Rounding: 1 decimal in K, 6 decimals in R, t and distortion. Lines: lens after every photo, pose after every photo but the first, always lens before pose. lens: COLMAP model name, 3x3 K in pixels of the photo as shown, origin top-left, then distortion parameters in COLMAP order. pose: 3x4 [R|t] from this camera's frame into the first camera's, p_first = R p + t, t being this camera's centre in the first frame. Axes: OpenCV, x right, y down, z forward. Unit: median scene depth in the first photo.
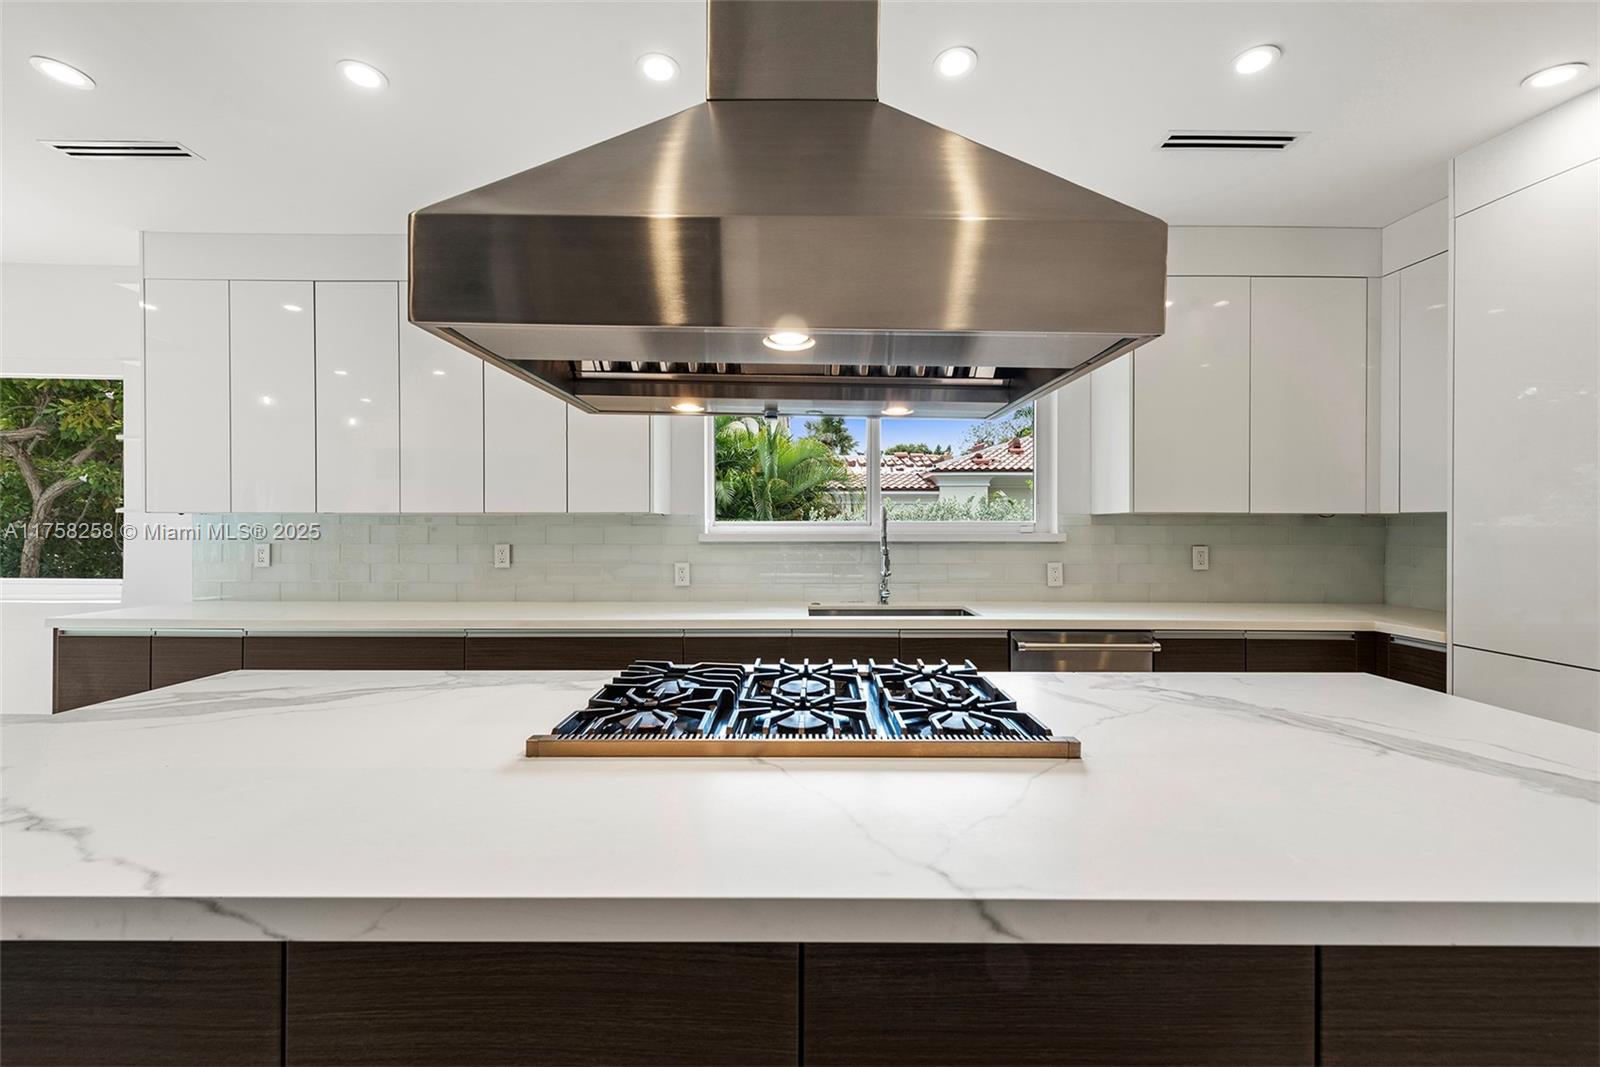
lens RADIAL K [[636.1, 0, 801.1], [0, 636.1, 536.8], [0, 0, 1]] dist [0.009029, -0.001824]
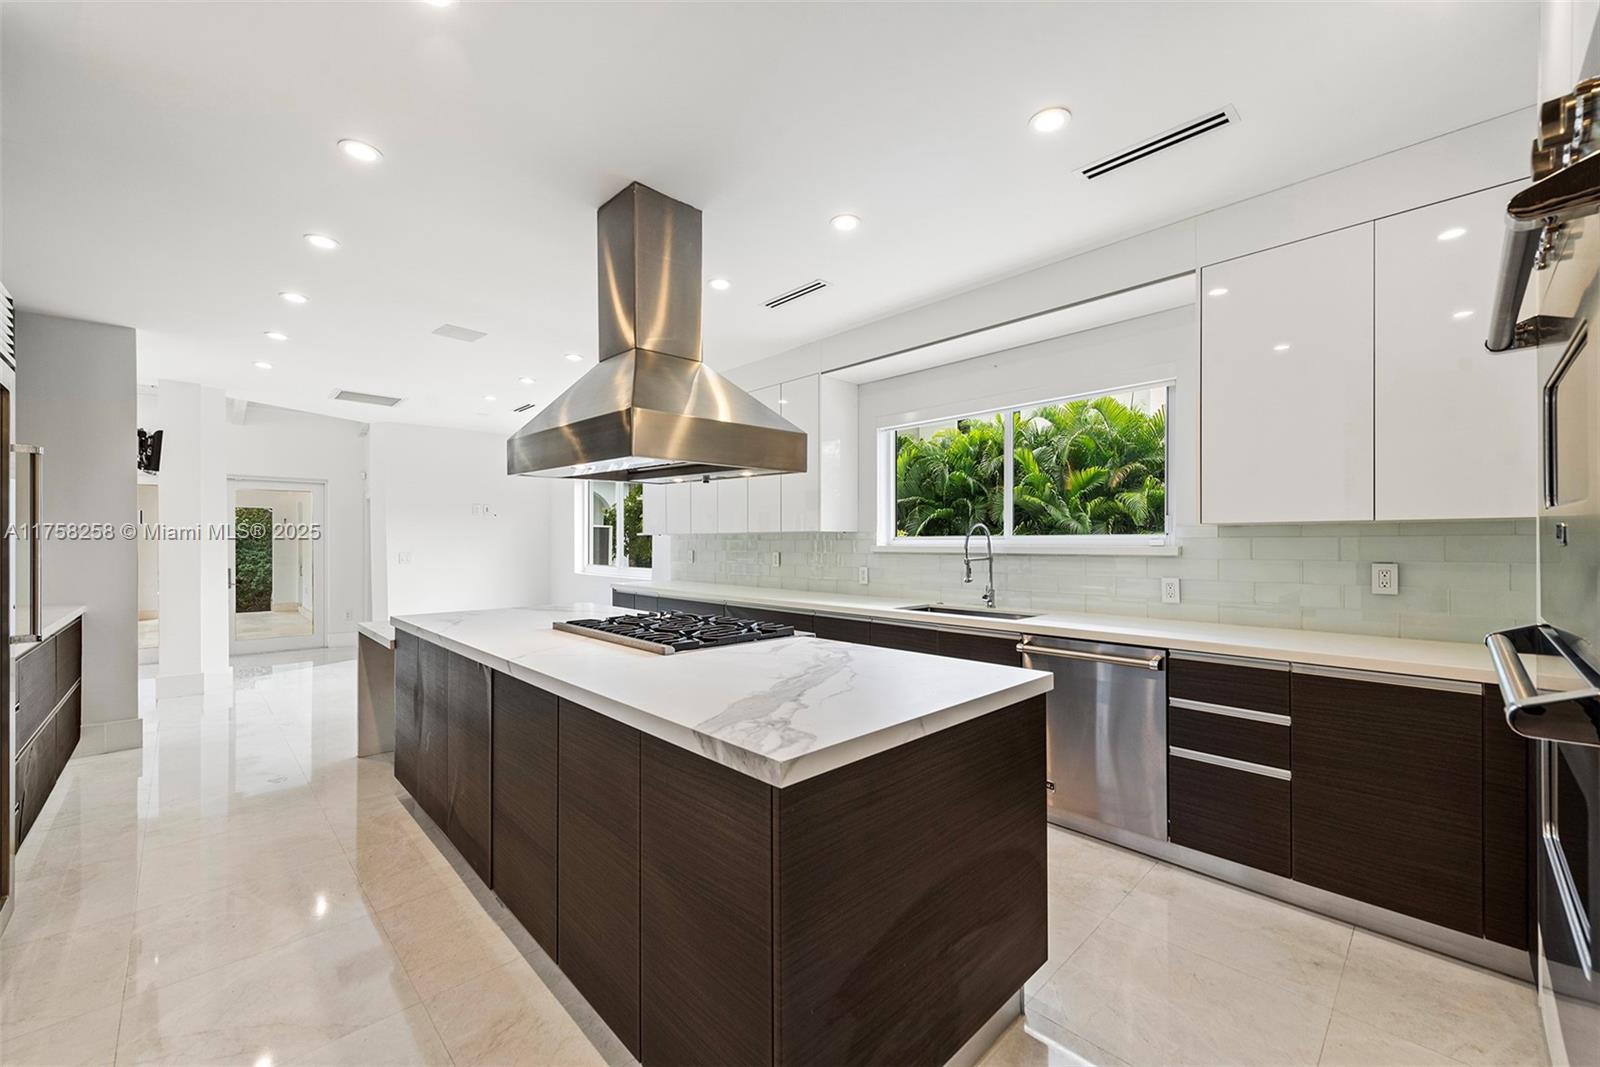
lens RADIAL K [[636.1, 0, 802.4], [0, 636.1, 540.7], [0, 0, 1]] dist [0.009029, -0.001824]
pose [[0.671432, -0.005990, -0.741042, 0.756775], [-0.001112, 0.999958, -0.009090, -0.004806], [0.741066, 0.006927, 0.671397, -0.037442]]
